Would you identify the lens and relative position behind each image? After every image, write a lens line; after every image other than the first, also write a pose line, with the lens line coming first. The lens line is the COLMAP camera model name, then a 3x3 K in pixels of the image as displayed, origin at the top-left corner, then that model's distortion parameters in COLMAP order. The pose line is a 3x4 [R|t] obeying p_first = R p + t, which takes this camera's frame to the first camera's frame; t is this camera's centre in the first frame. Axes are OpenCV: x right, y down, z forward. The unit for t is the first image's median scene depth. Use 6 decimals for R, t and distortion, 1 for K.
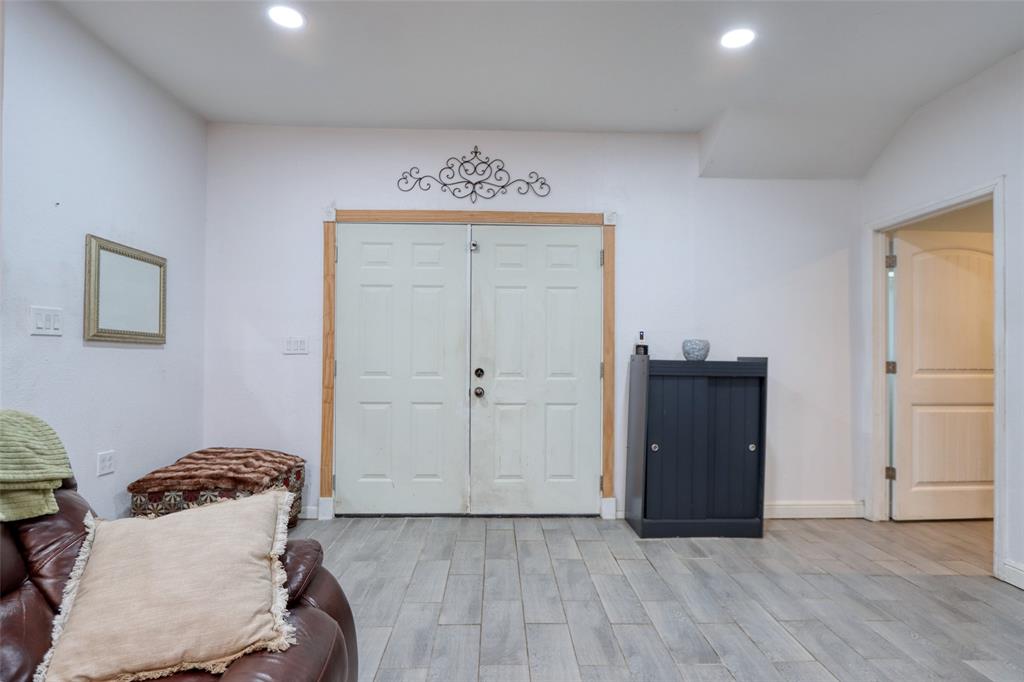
lens RADIAL K [[528.8, 0, 514.3], [0, 528.8, 345.9], [0, 0, 1]] dist [-0.018351, 0.000041]
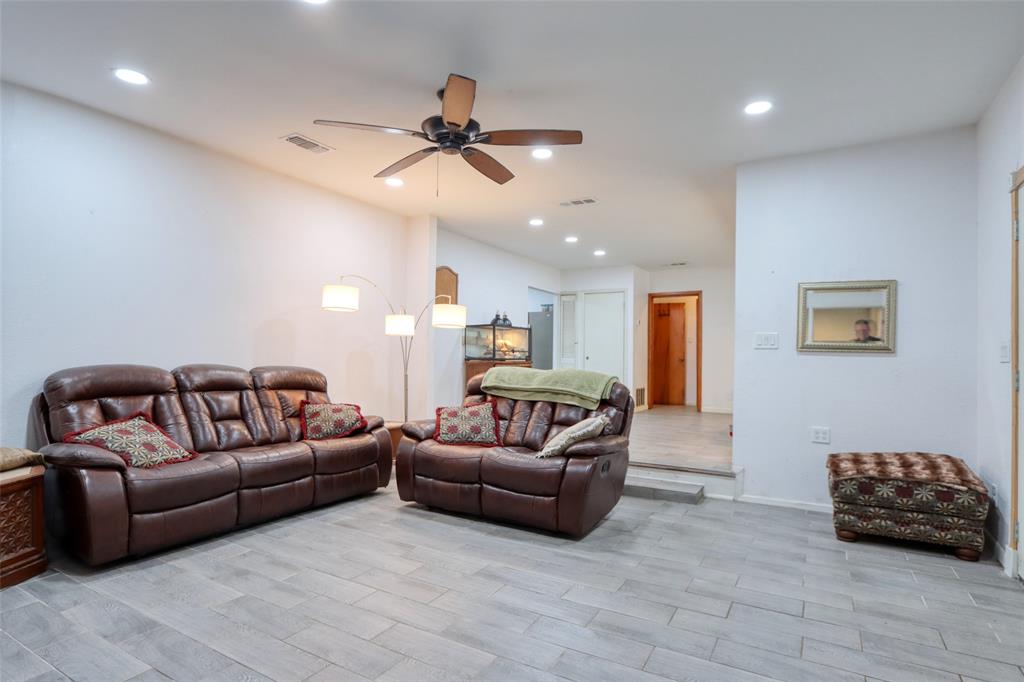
lens RADIAL K [[528.8, 0, 514.3], [0, 528.8, 345.9], [0, 0, 1]] dist [-0.018351, 0.000041]
pose [[-0.522244, -0.020612, -0.852547, 0.954081], [-0.000927, 0.999721, -0.023602, 0.011918], [0.852795, -0.011536, -0.522118, 1.082104]]
